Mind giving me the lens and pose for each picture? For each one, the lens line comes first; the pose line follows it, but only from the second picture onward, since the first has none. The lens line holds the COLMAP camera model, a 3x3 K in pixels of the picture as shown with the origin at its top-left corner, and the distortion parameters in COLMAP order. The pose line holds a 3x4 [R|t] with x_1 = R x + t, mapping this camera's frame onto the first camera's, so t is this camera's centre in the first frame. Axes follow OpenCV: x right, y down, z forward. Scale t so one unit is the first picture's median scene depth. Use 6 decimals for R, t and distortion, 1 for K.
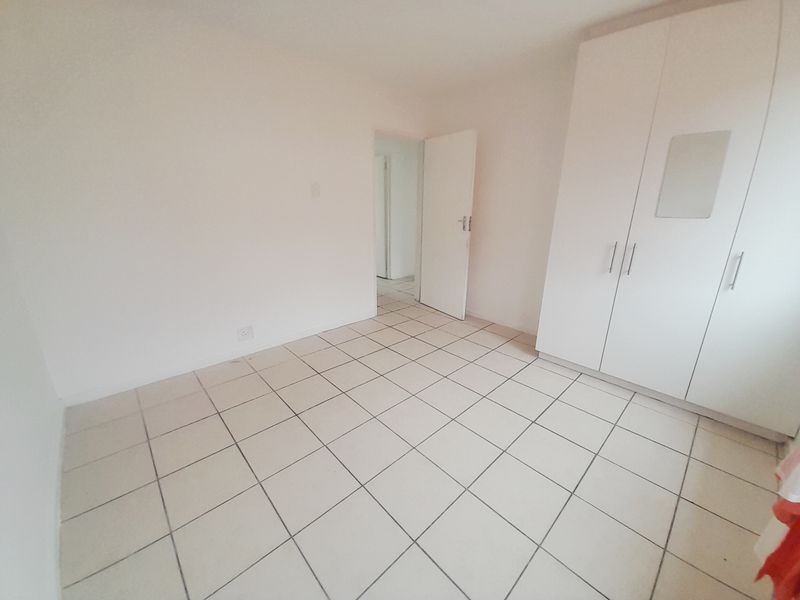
lens RADIAL K [[318.2, 0, 401.4], [0, 318.2, 300.6], [0, 0, 1]] dist [0.001310, 0.000023]
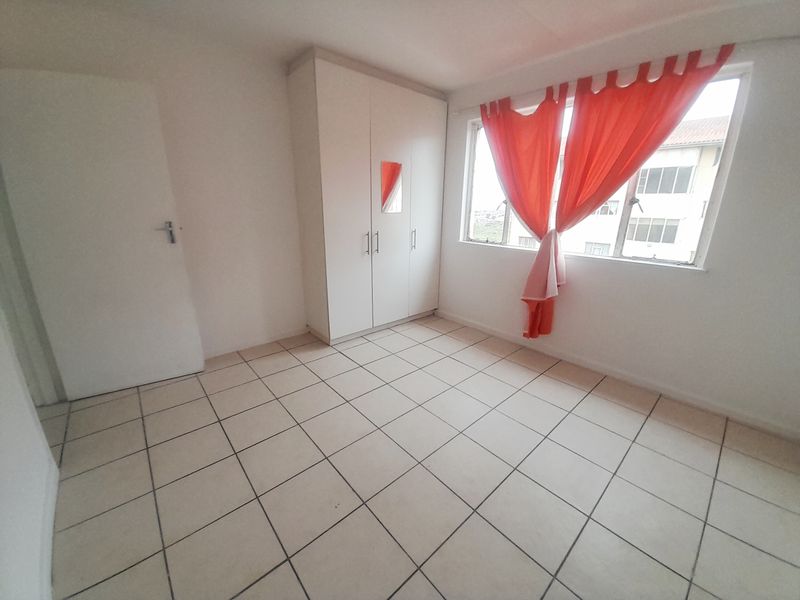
lens RADIAL K [[318.2, 0, 400.4], [0, 318.2, 293.8], [0, 0, 1]] dist [0.001310, 0.000023]
pose [[0.006974, -0.265627, 0.964051, -0.614978], [0.291143, 0.922847, 0.252168, -0.205765], [-0.956654, 0.278918, 0.083771, 0.706537]]
